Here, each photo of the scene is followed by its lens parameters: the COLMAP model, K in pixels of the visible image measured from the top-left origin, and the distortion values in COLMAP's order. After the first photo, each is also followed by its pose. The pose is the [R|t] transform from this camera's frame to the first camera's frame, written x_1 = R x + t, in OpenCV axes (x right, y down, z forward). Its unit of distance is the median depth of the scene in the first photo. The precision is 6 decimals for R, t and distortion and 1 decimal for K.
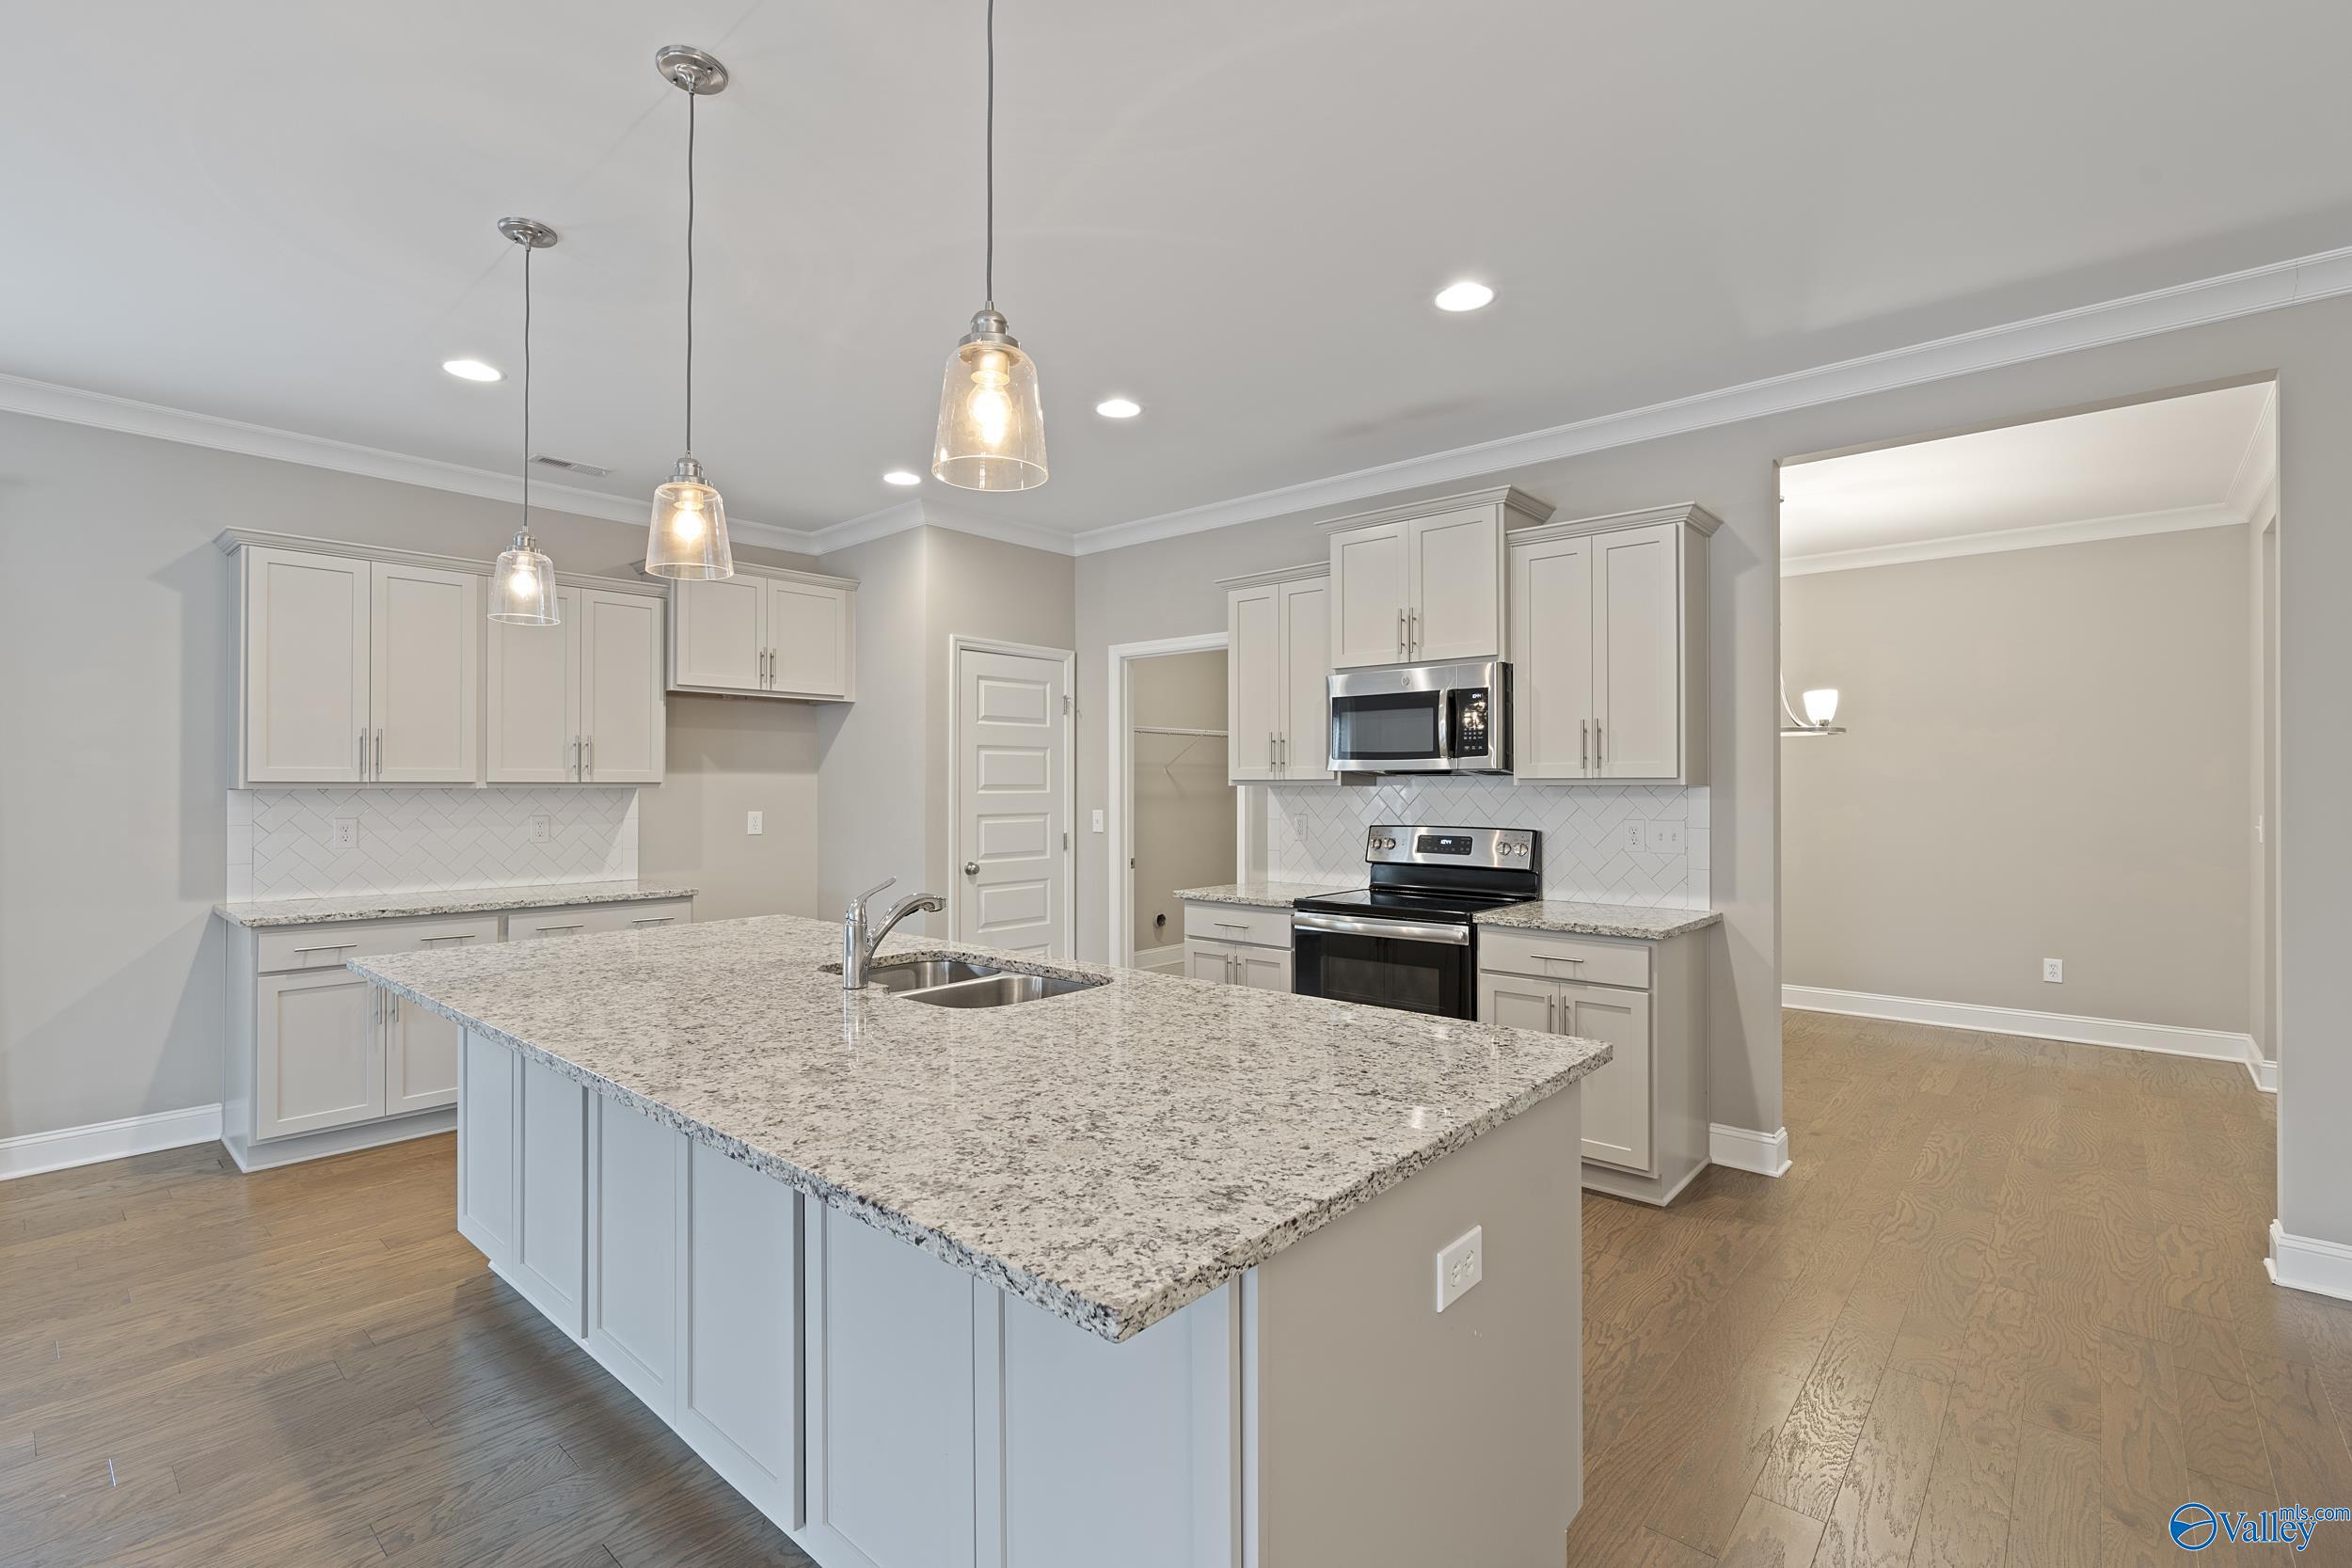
lens RADIAL K [[1073.1, 0, 1186.3], [0, 1073.1, 770.1], [0, 0, 1]] dist [-0.003785, 0.000262]
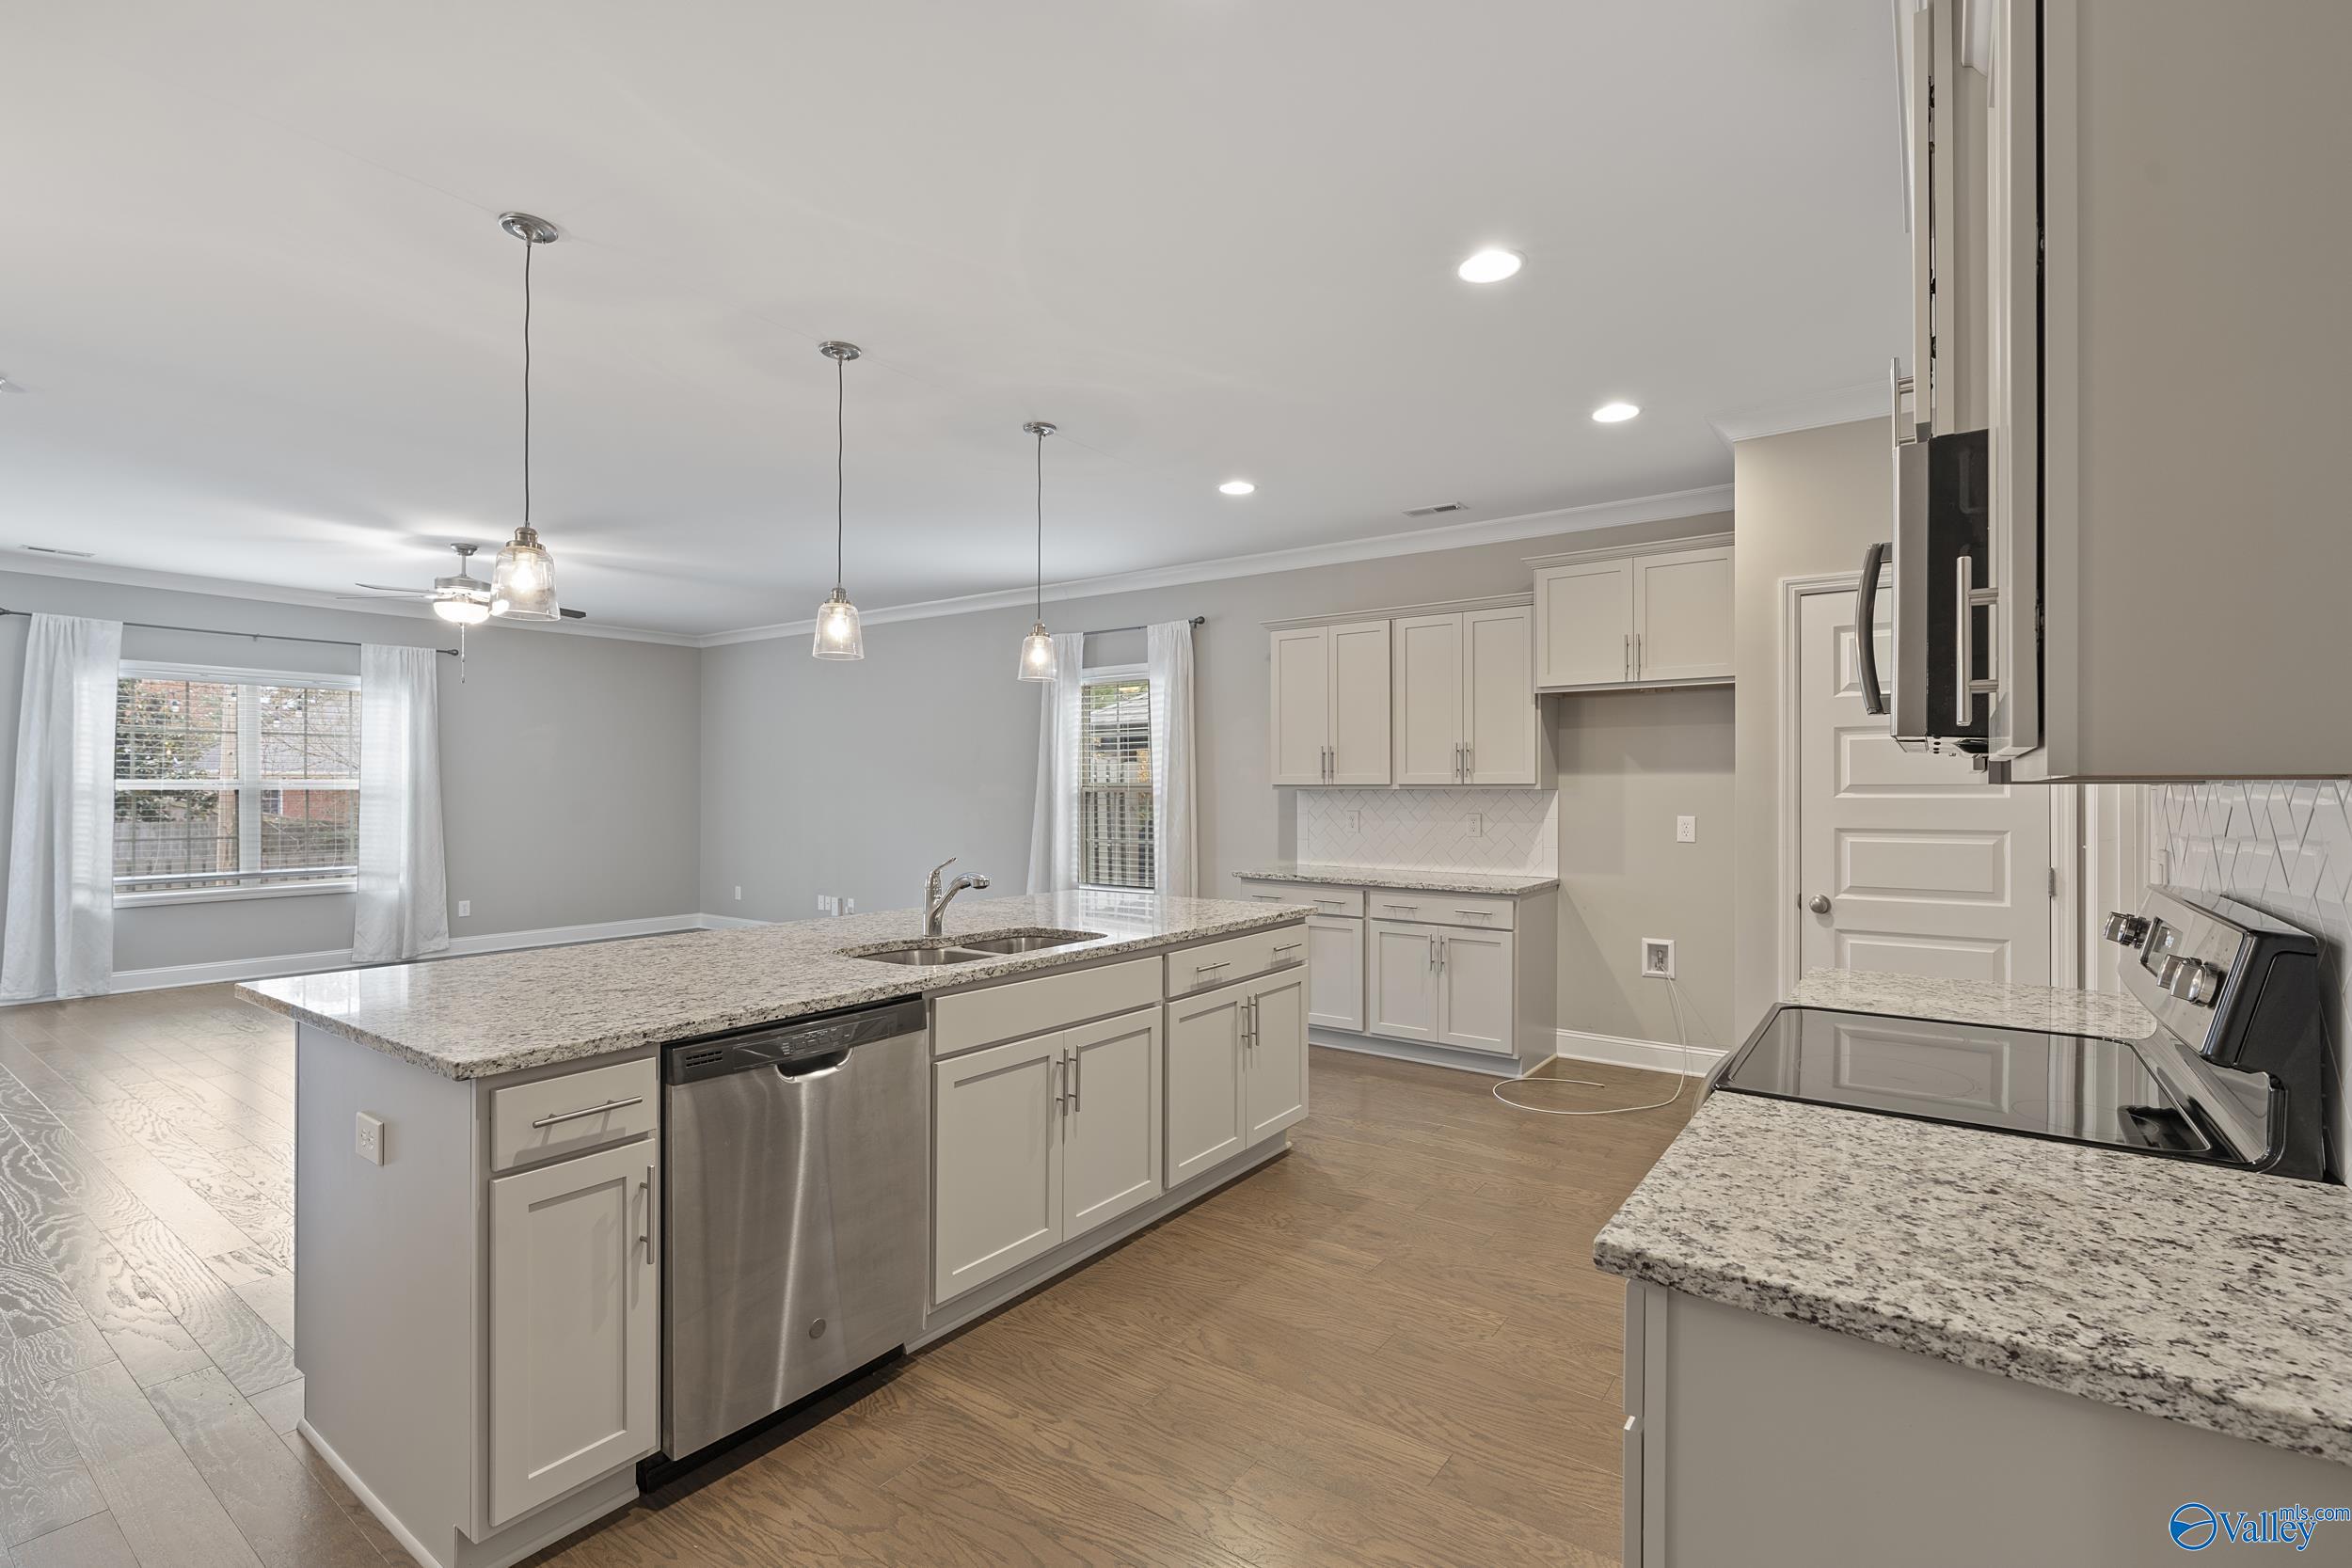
lens RADIAL K [[1073.1, 0, 1183.4], [0, 1073.1, 795.7], [0, 0, 1]] dist [-0.003785, 0.000262]
pose [[0.102966, 0.007361, -0.994658, 0.599880], [0.014609, 0.999854, 0.008912, 0.010350], [0.994578, -0.015449, 0.102843, 0.672875]]
